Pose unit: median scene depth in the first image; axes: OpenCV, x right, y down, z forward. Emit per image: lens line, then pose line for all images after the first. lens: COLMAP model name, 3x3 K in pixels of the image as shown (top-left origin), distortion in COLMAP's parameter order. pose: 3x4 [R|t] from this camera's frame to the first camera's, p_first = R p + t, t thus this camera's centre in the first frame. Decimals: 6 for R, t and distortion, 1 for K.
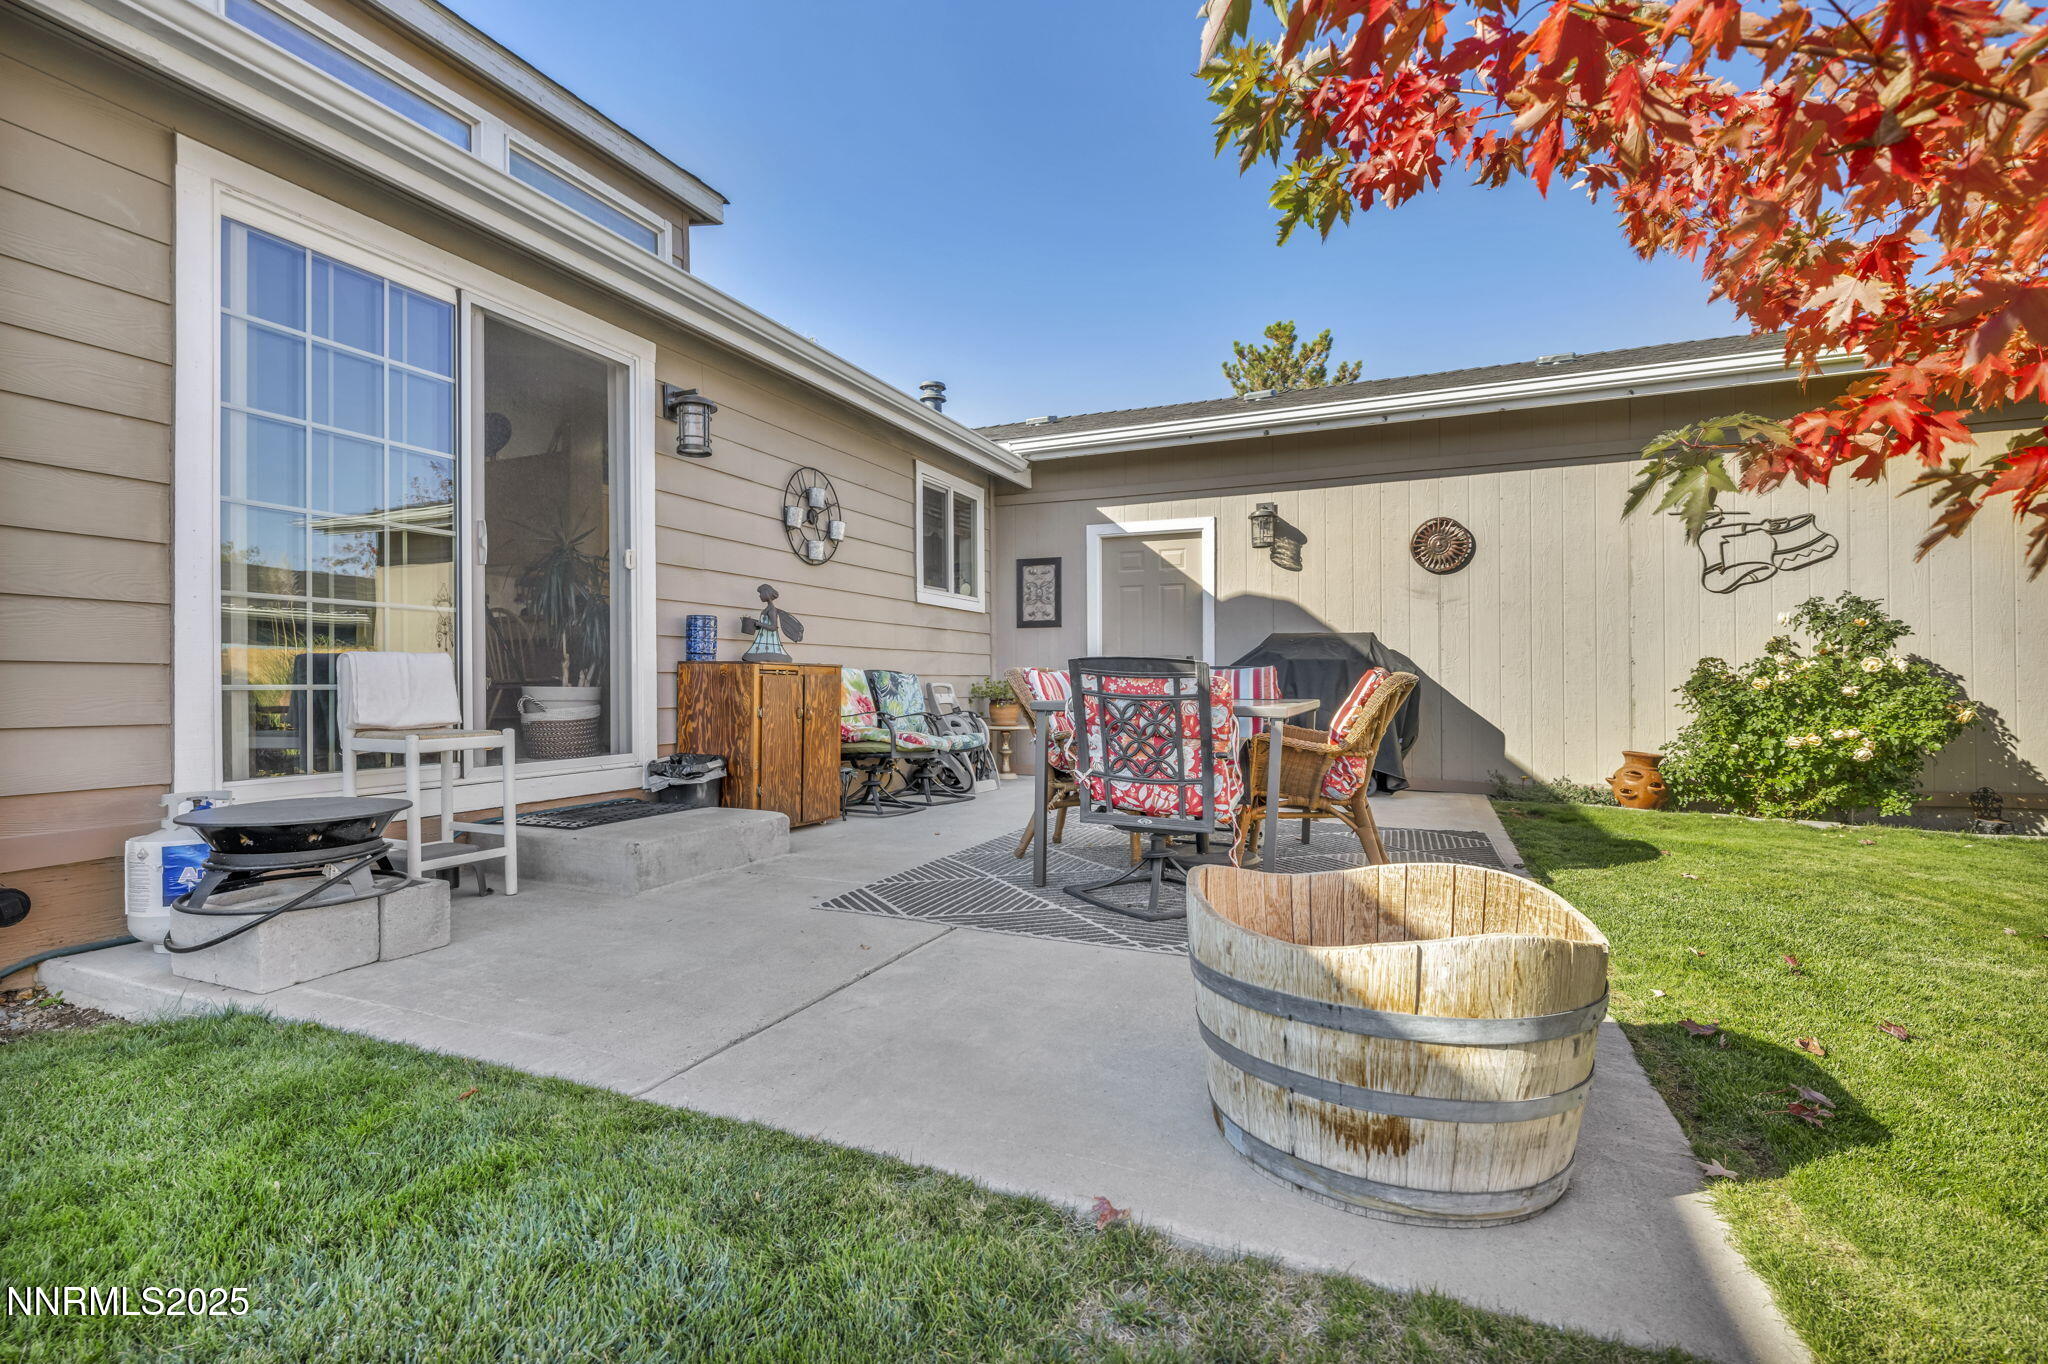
lens RADIAL K [[967.4, 0, 1008.1], [0, 967.4, 679.1], [0, 0, 1]] dist [0.000104, 0.000393]
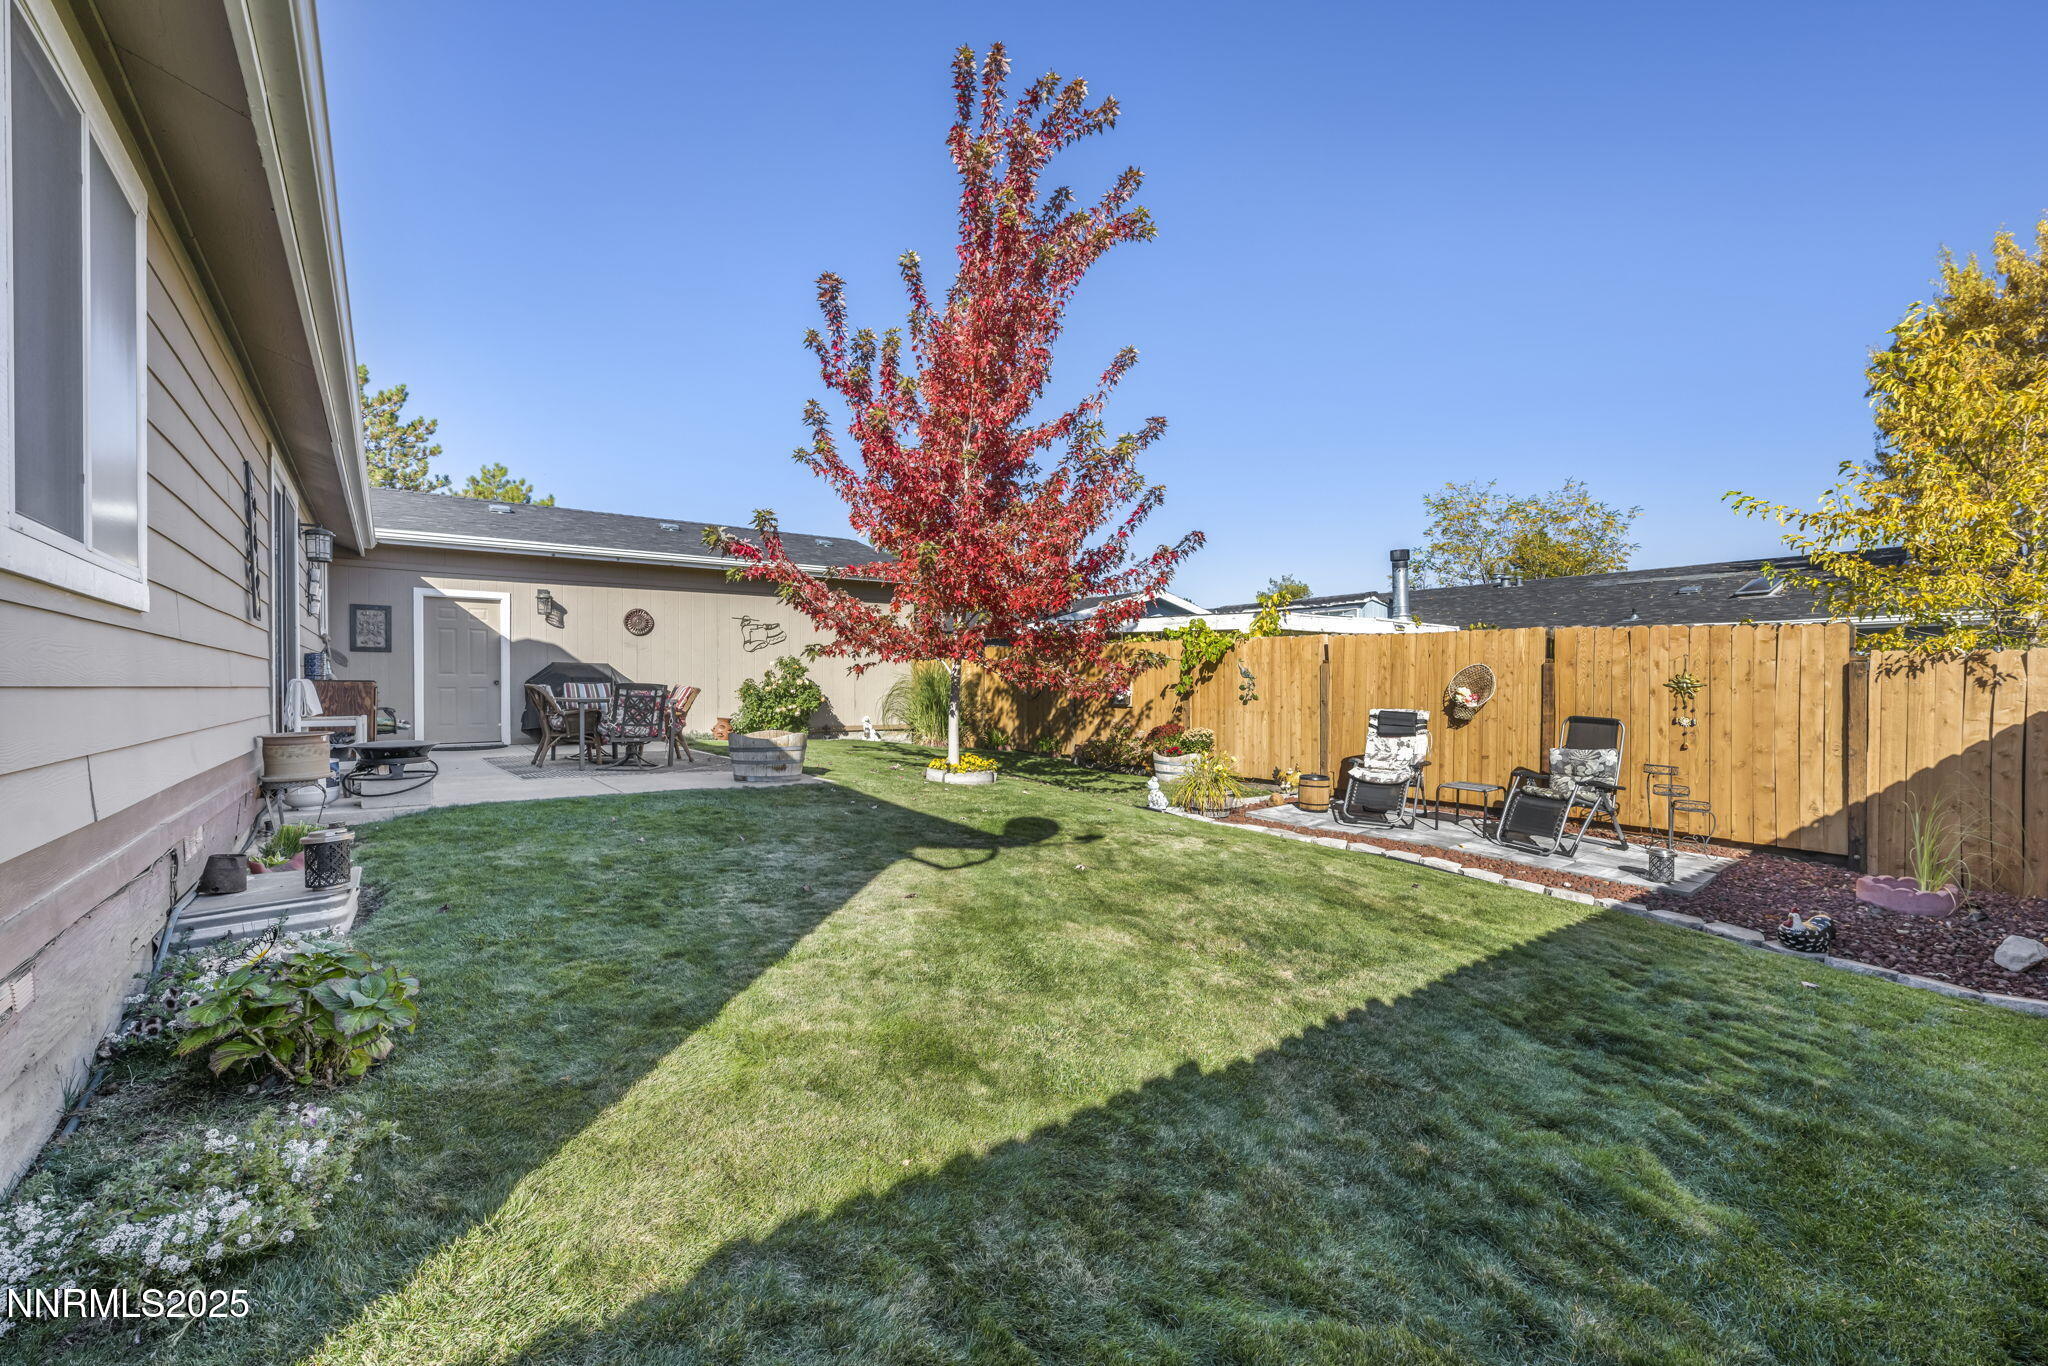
lens RADIAL K [[806.8, 0, 1012.2], [0, 806.8, 682.8], [0, 0, 1]] dist [-0.002810, 0.000649]
pose [[0.495543, 0.001279, 0.868582, -0.875679], [-0.004562, 0.999989, 0.001130, -0.019187], [-0.868571, -0.004522, 0.495544, -0.733393]]
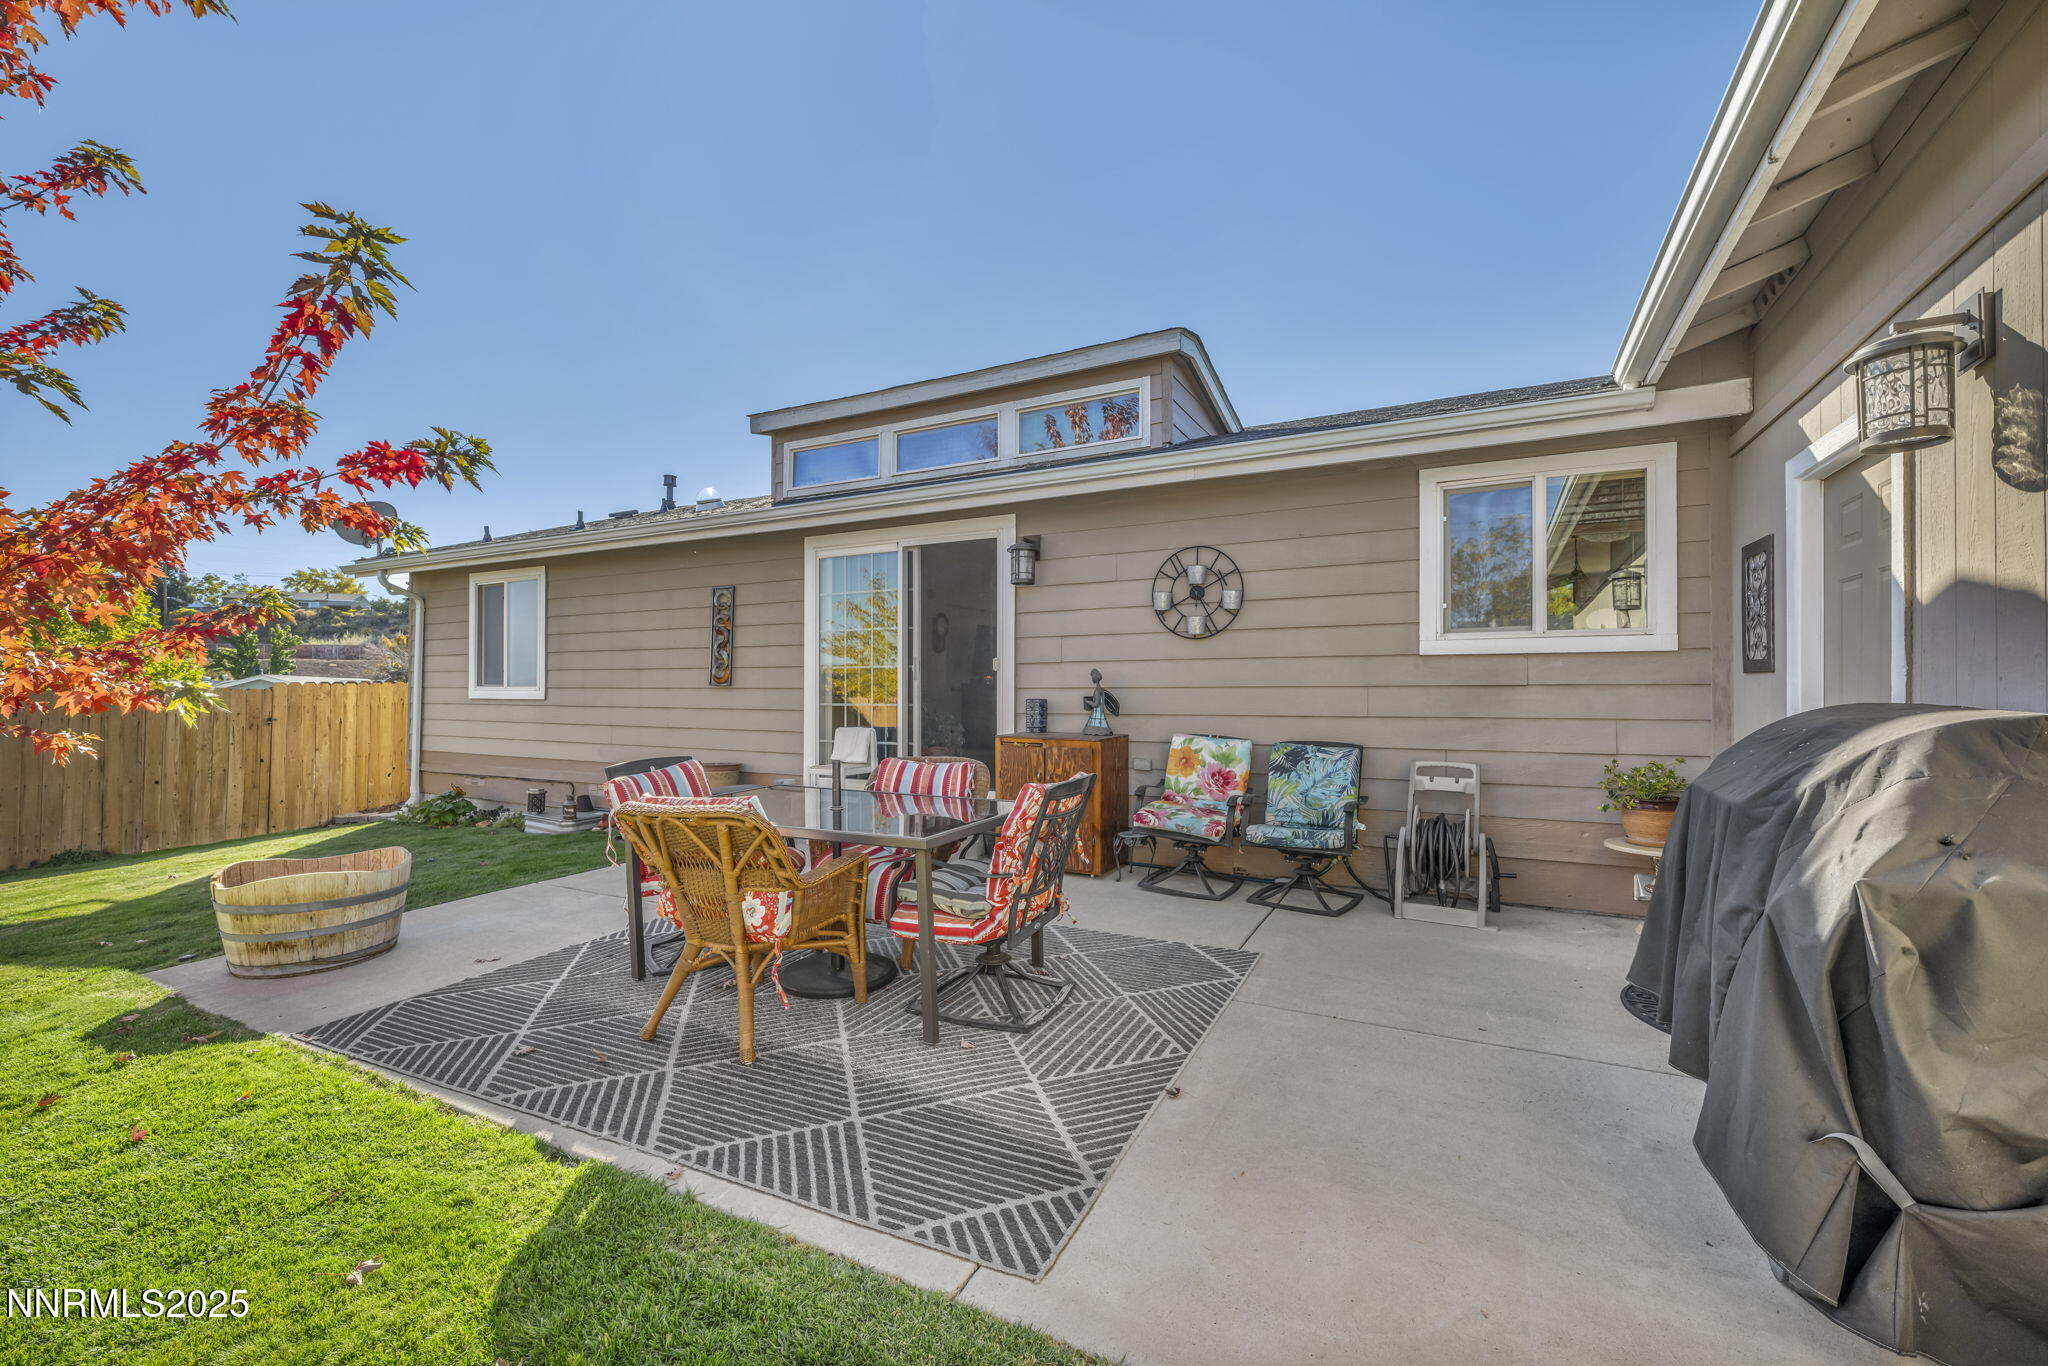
lens RADIAL K [[967.4, 0, 1102.1], [0, 967.4, 667.0], [0, 0, 1]] dist [0.000104, 0.000393]
pose [[-0.097790, -0.022025, -0.994963, 0.961904], [0.005841, 0.999725, -0.022705, -0.073116], [0.995190, -0.008032, -0.097634, 1.135765]]
